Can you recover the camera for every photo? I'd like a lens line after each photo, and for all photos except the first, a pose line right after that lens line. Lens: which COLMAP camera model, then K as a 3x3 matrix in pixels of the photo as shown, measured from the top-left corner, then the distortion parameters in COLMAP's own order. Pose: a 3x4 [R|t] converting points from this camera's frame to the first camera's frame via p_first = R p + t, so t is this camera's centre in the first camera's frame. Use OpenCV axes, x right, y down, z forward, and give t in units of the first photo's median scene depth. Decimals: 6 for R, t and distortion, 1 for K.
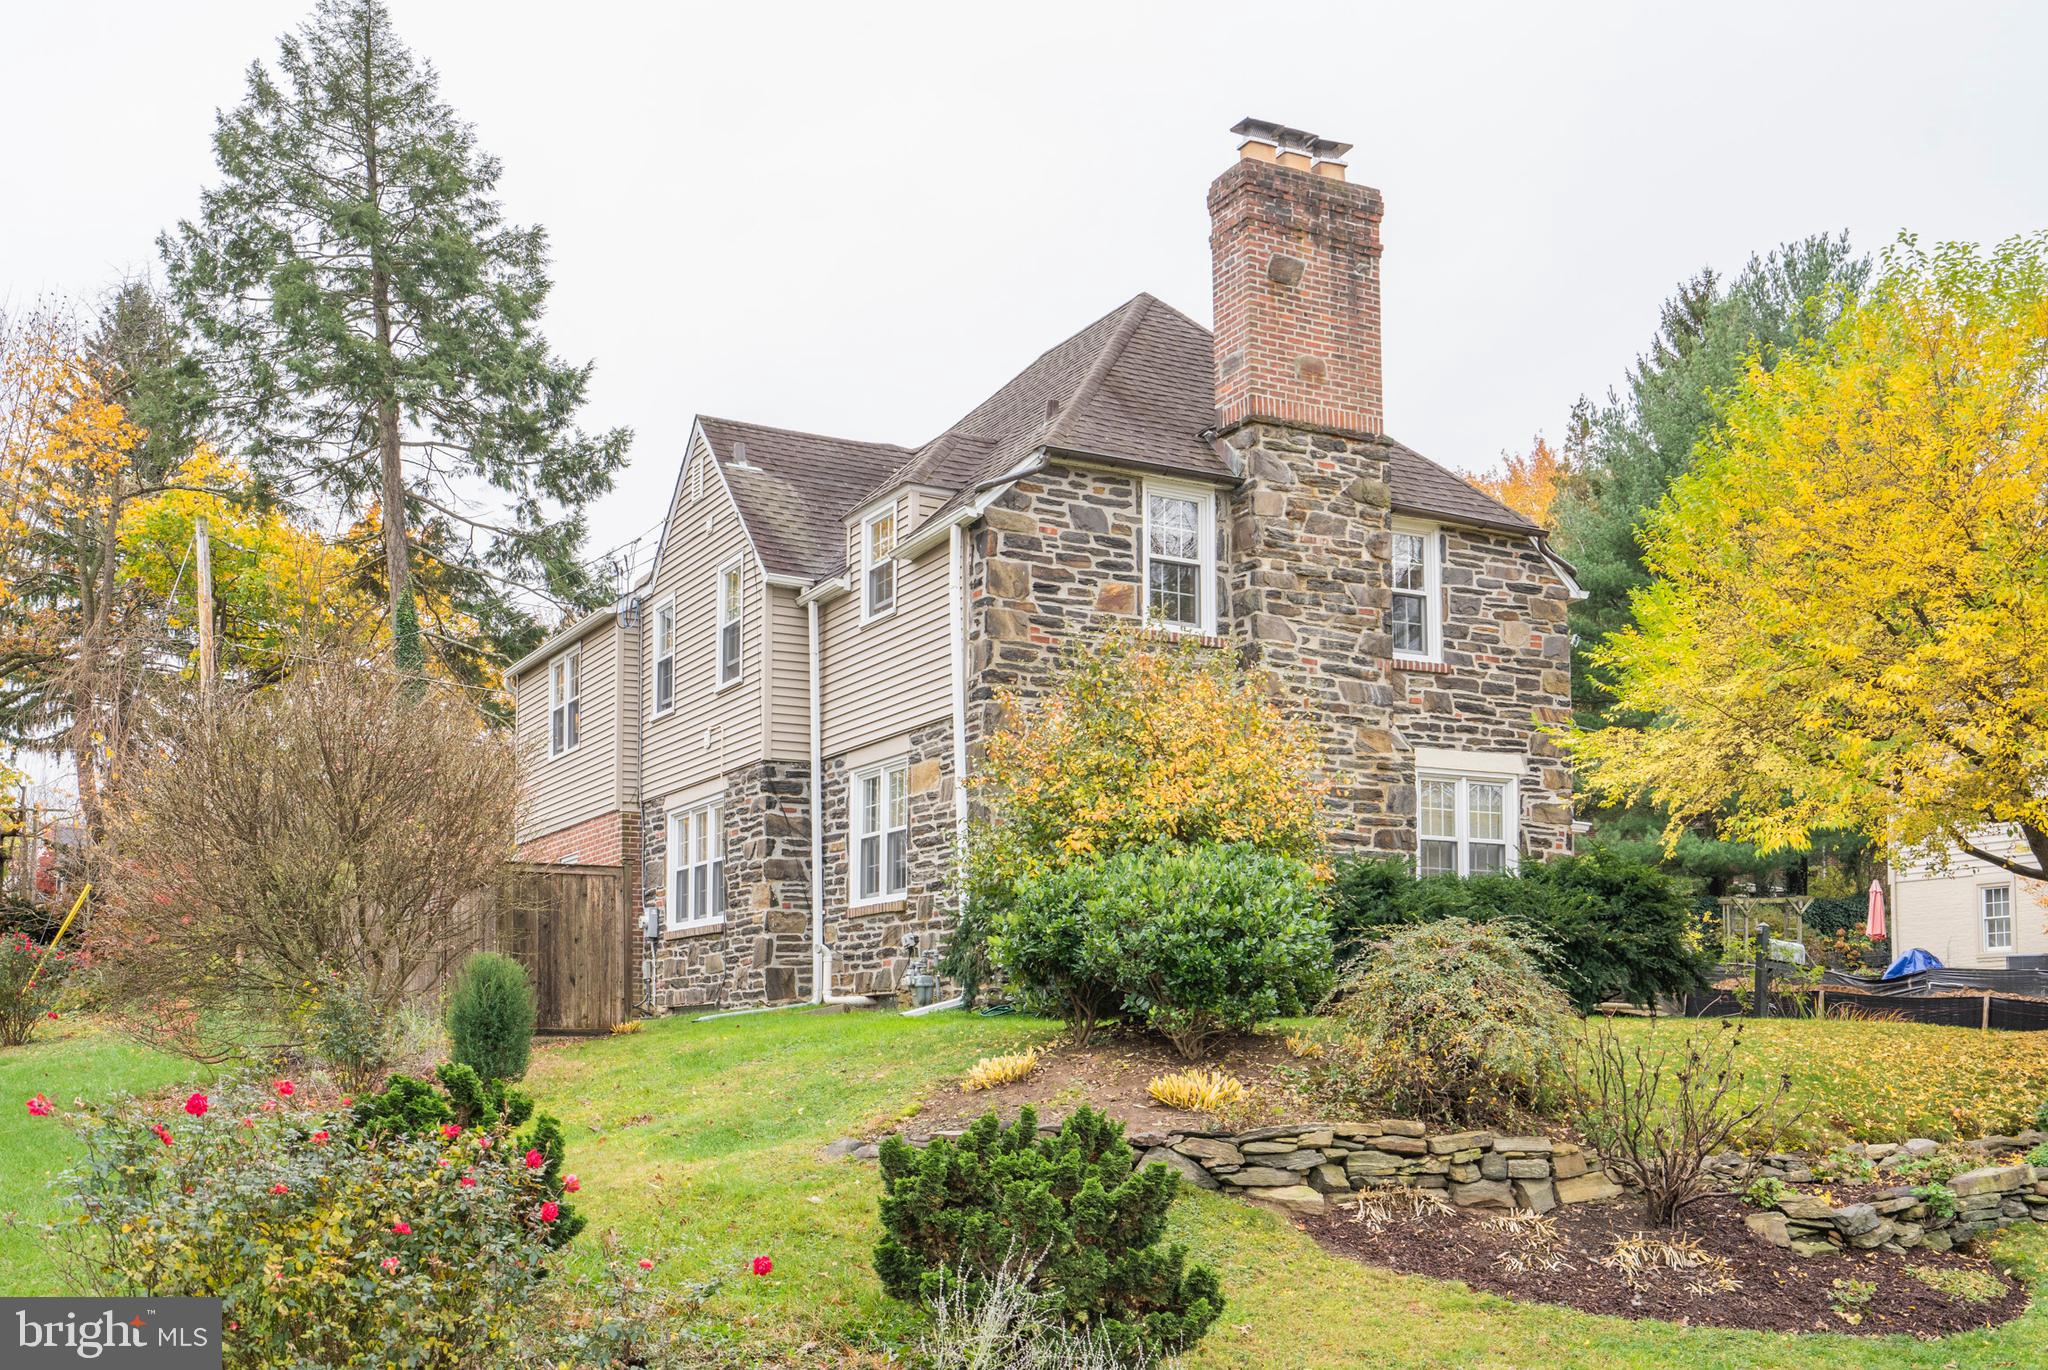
lens RADIAL K [[2090.2, 0, 1025.9], [0, 2090.2, 672.8], [0, 0, 1]] dist [-0.016097, 0.000000]
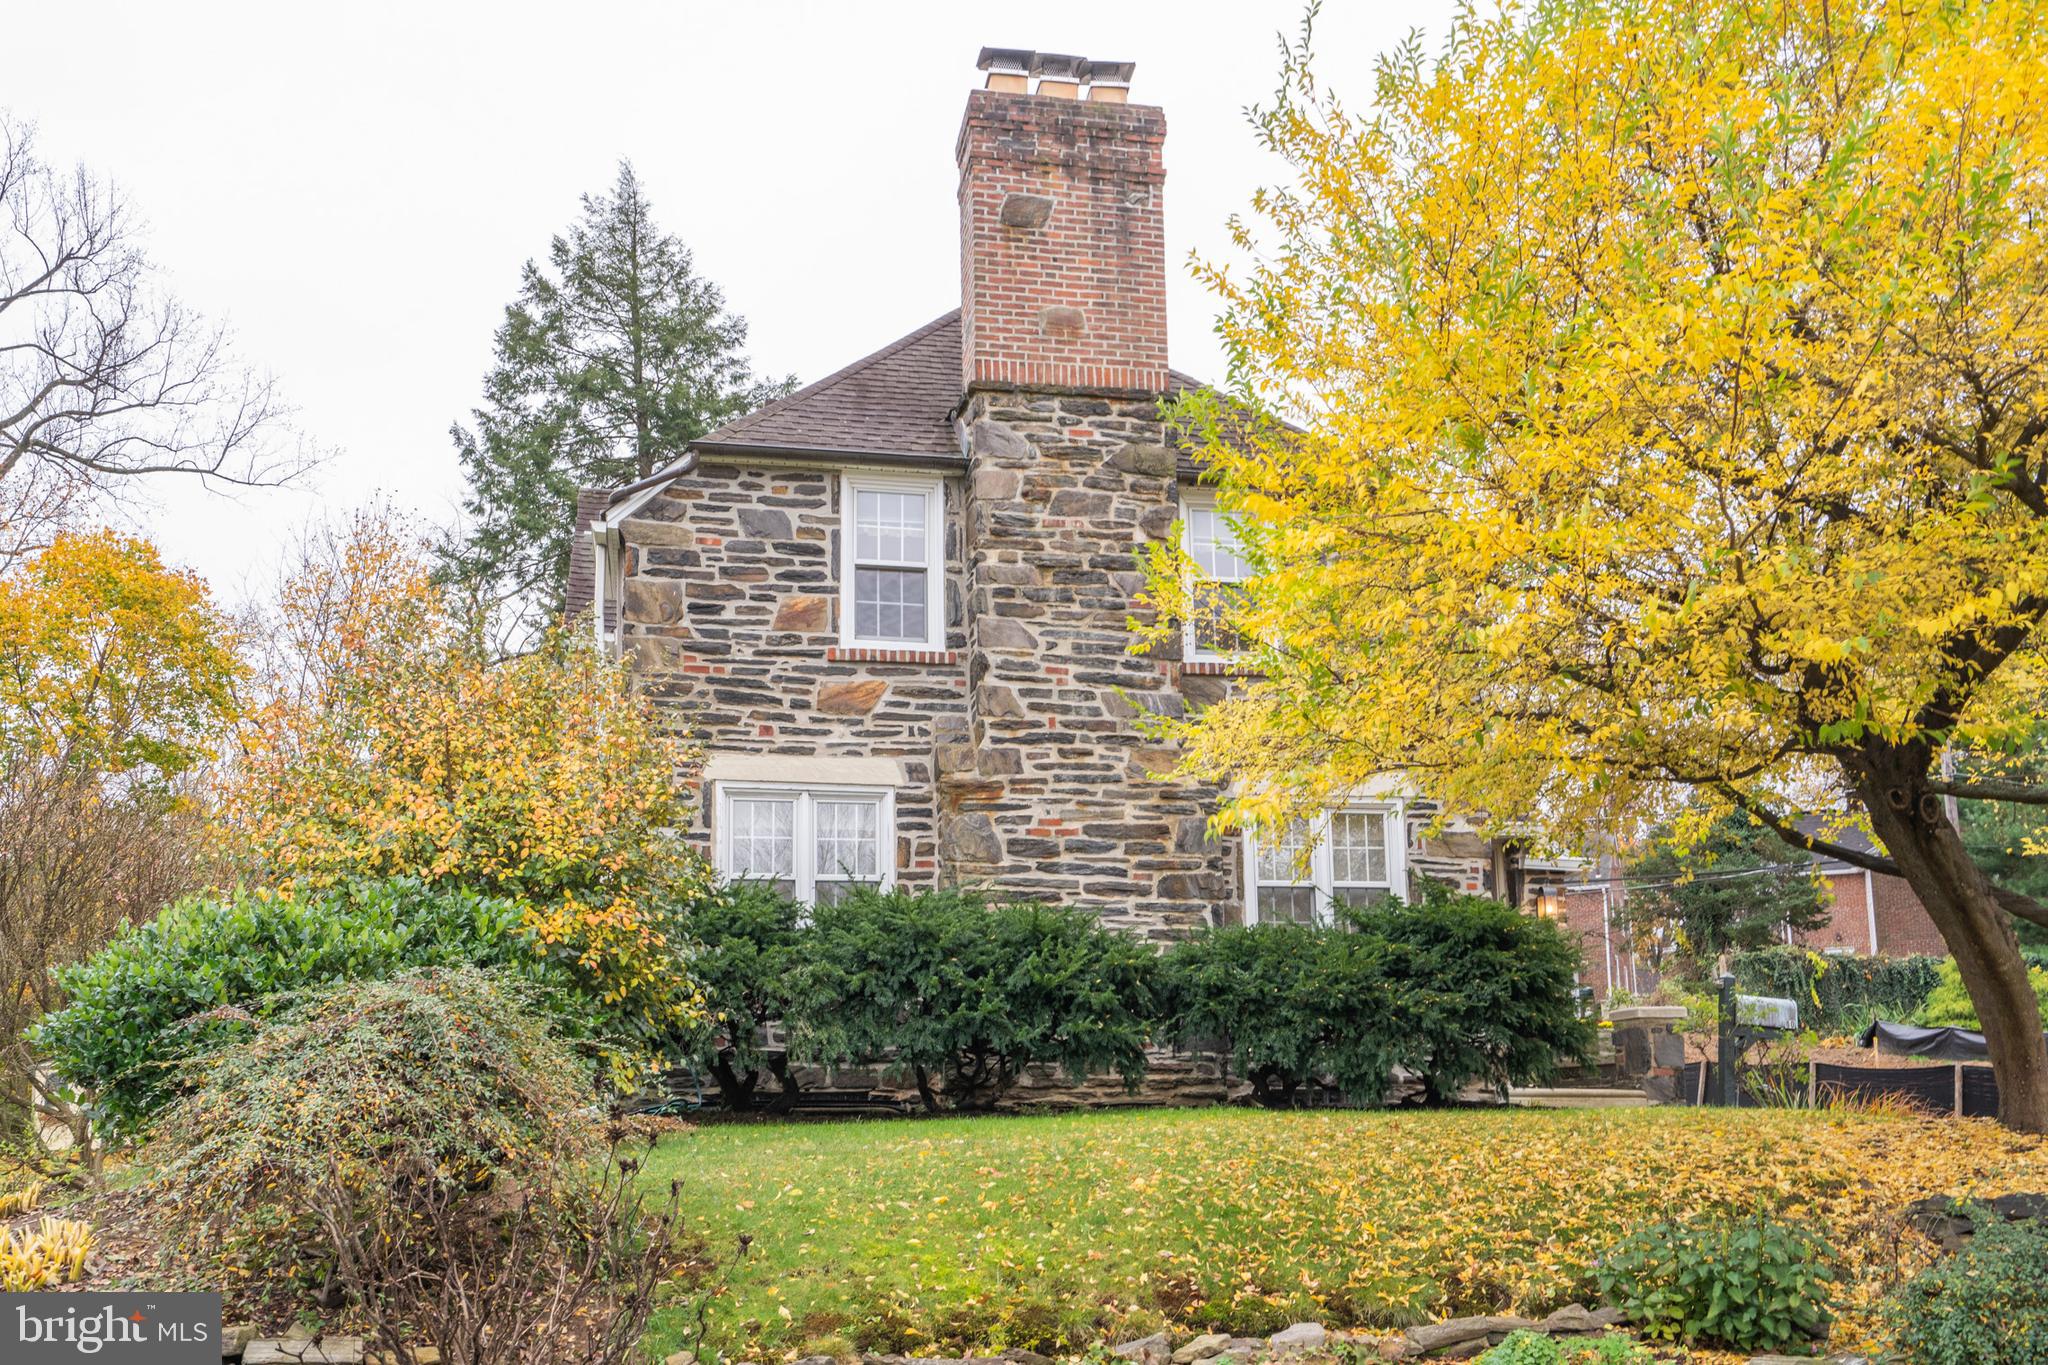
lens RADIAL K [[1883.7, 0, 1006.3], [0, 1883.7, 640.5], [0, 0, 1]] dist [0.012013, 0.000000]
pose [[0.954440, -0.096067, -0.282517, 0.320465], [0.071684, 0.992851, -0.095435, 0.050509], [0.289665, 0.070835, 0.954503, 0.295471]]
